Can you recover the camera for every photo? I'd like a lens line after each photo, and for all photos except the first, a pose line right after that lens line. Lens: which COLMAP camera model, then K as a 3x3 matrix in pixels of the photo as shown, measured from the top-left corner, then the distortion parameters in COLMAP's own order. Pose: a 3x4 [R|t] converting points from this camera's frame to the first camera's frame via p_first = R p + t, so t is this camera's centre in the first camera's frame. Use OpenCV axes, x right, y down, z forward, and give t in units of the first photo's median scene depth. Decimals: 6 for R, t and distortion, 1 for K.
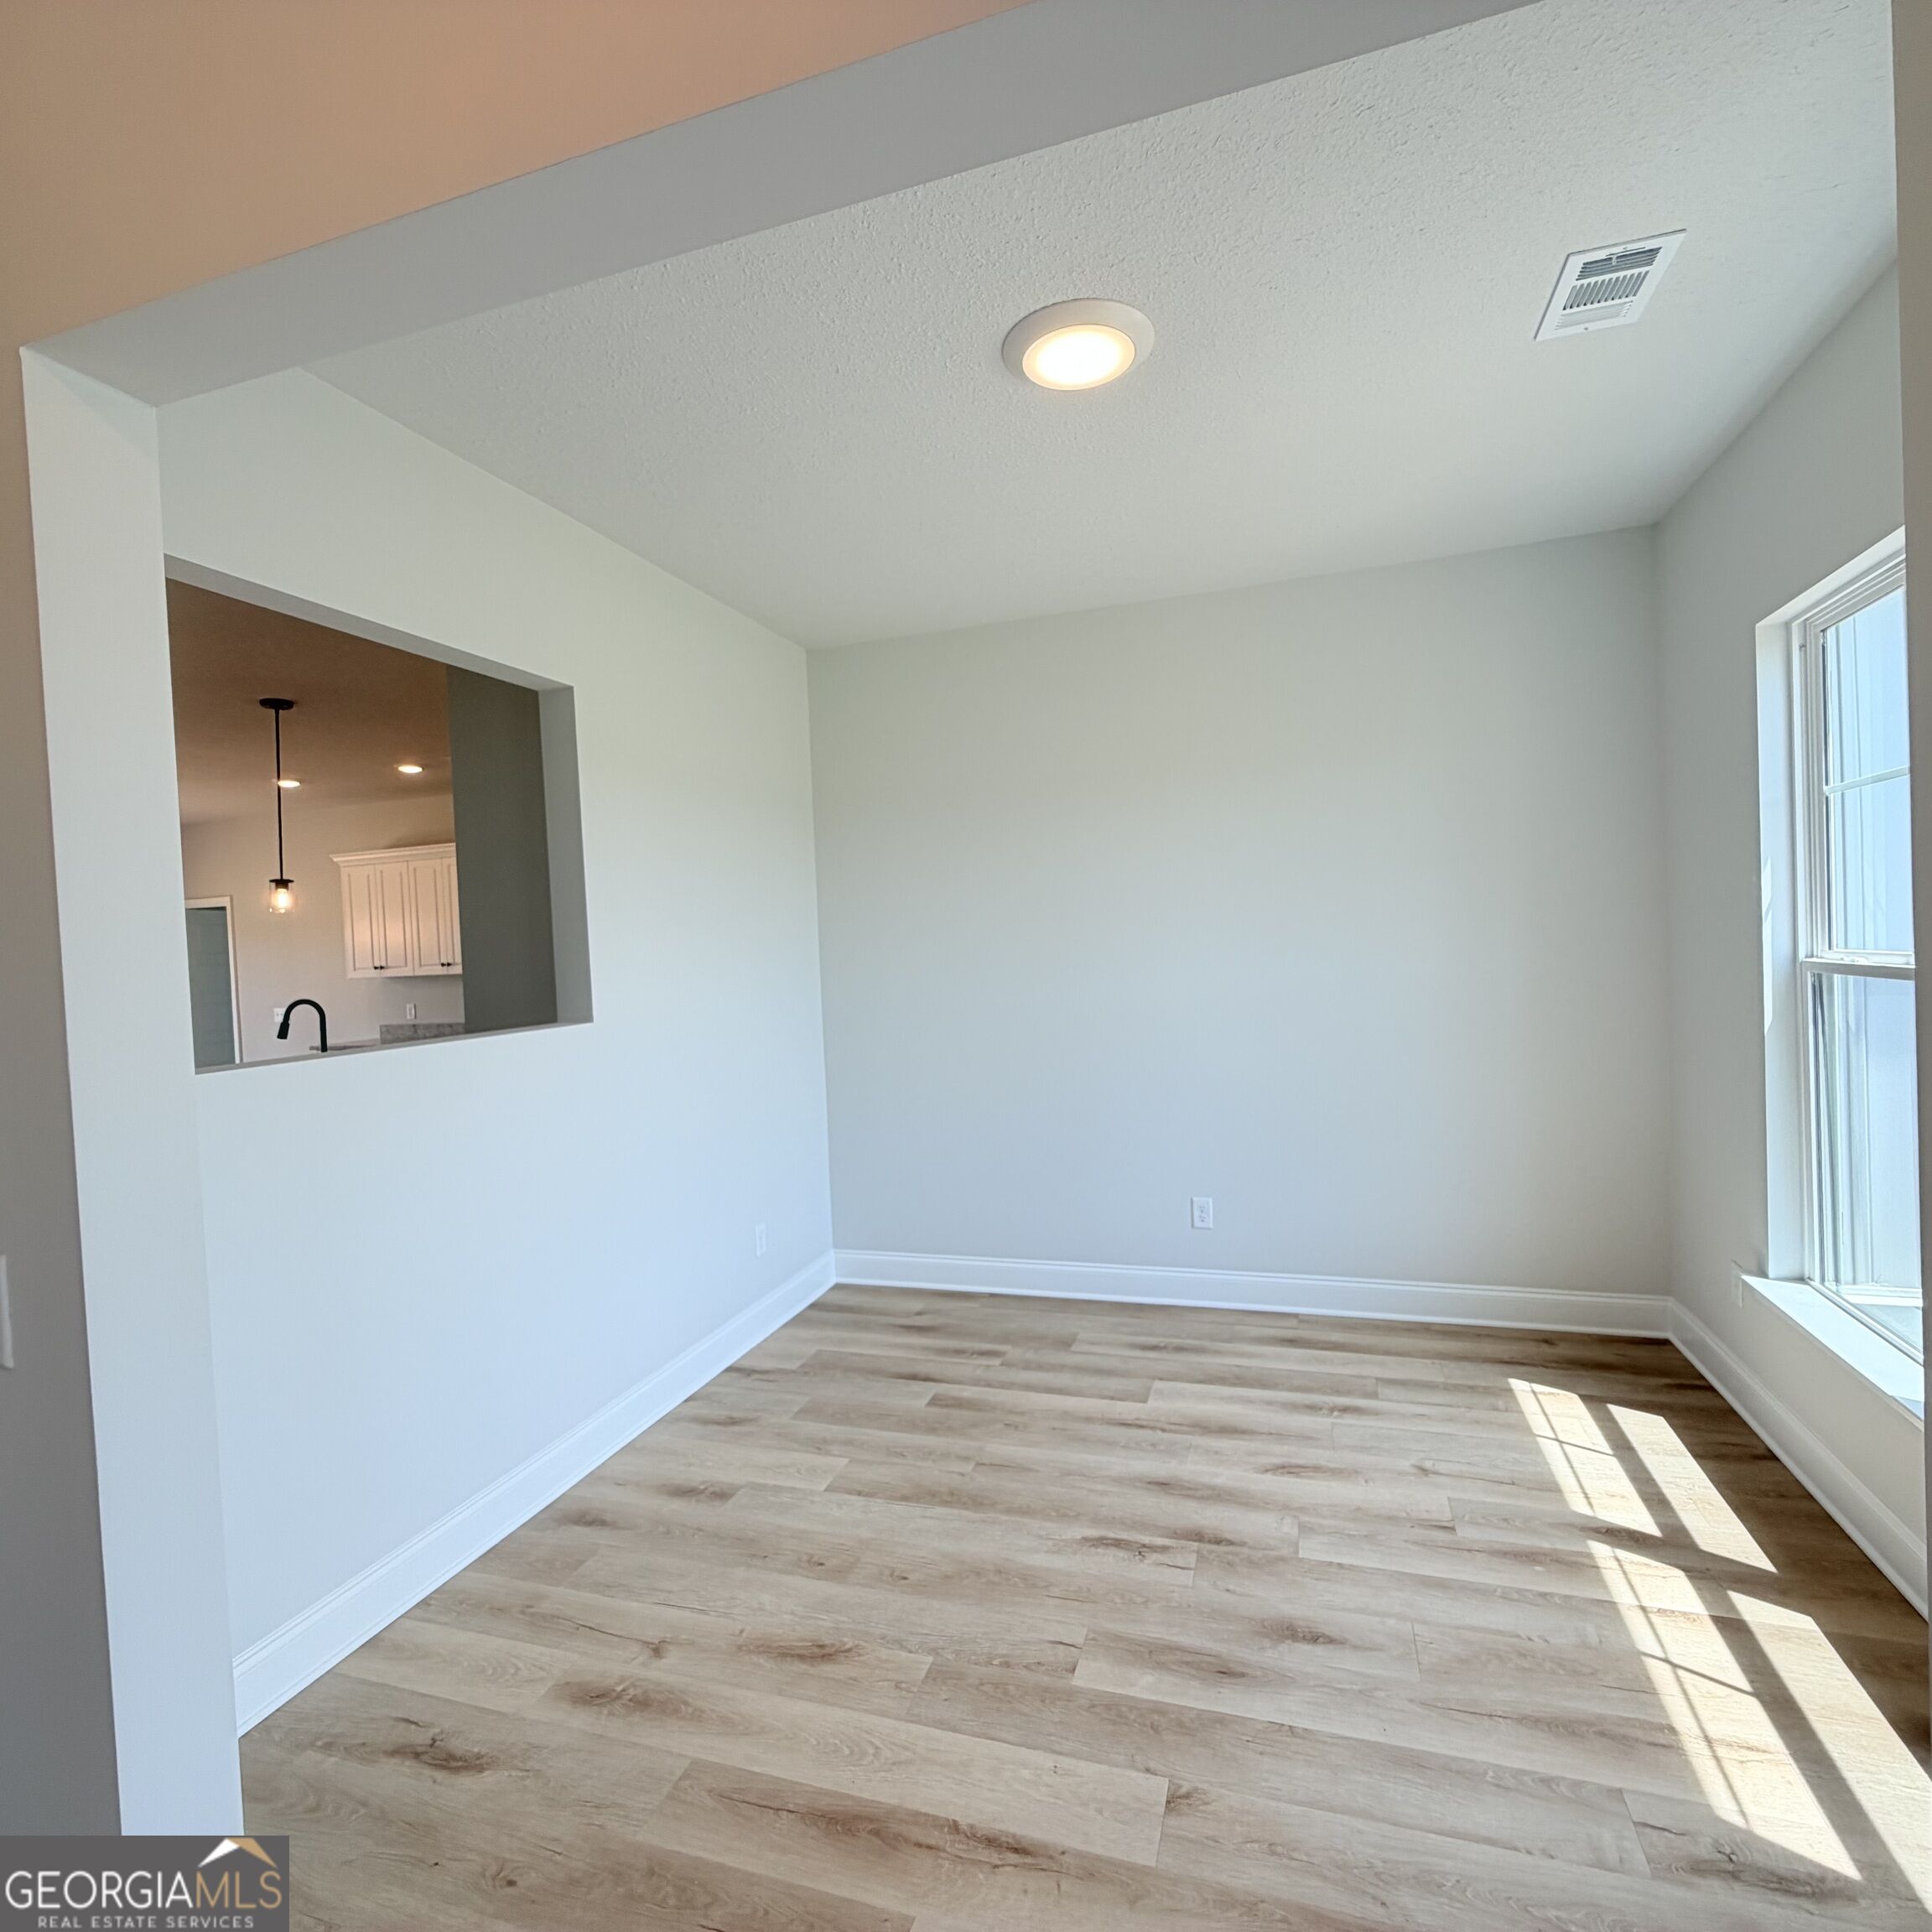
lens RADIAL K [[1032.8, 0, 960.3], [0, 1032.8, 964.2], [0, 0, 1]] dist [0.010989, -0.000315]
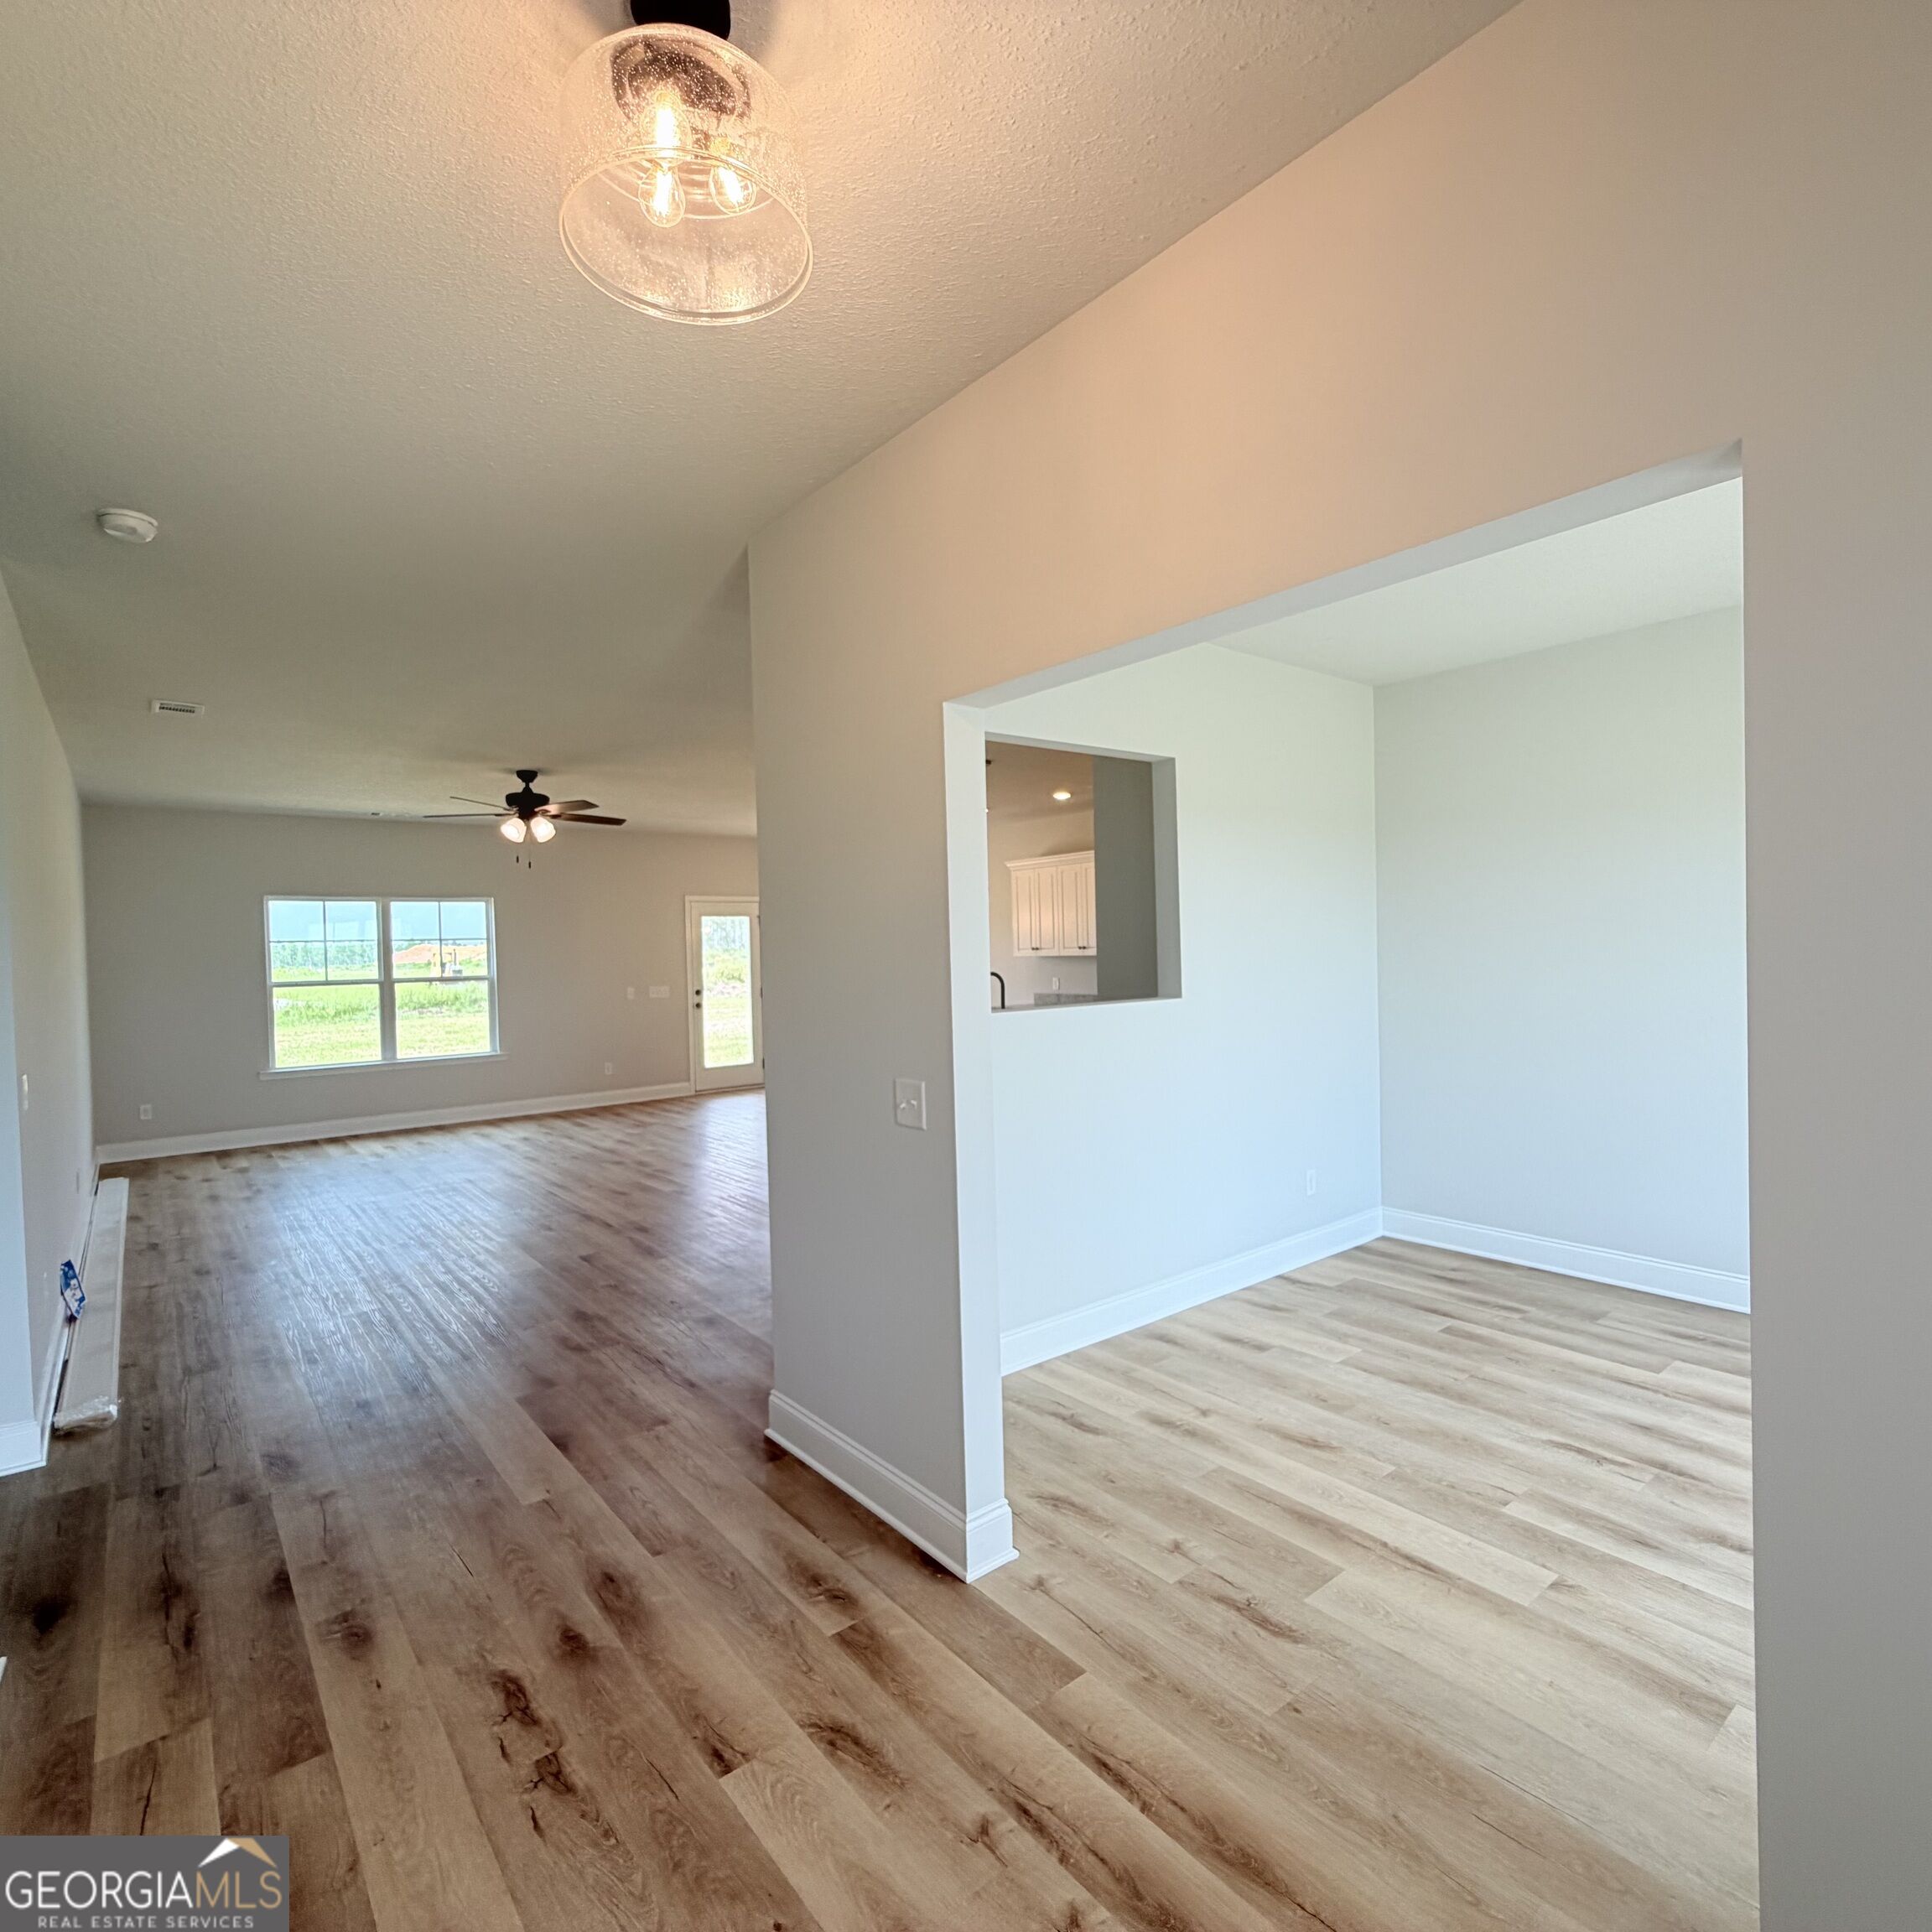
lens RADIAL K [[1032.8, 0, 960.3], [0, 1032.8, 964.2], [0, 0, 1]] dist [0.010989, -0.000315]
pose [[0.838047, 0.033706, -0.544556, 0.159253], [-0.024297, 0.999405, 0.024468, -0.017182], [0.545057, -0.007274, 0.838367, -0.345002]]
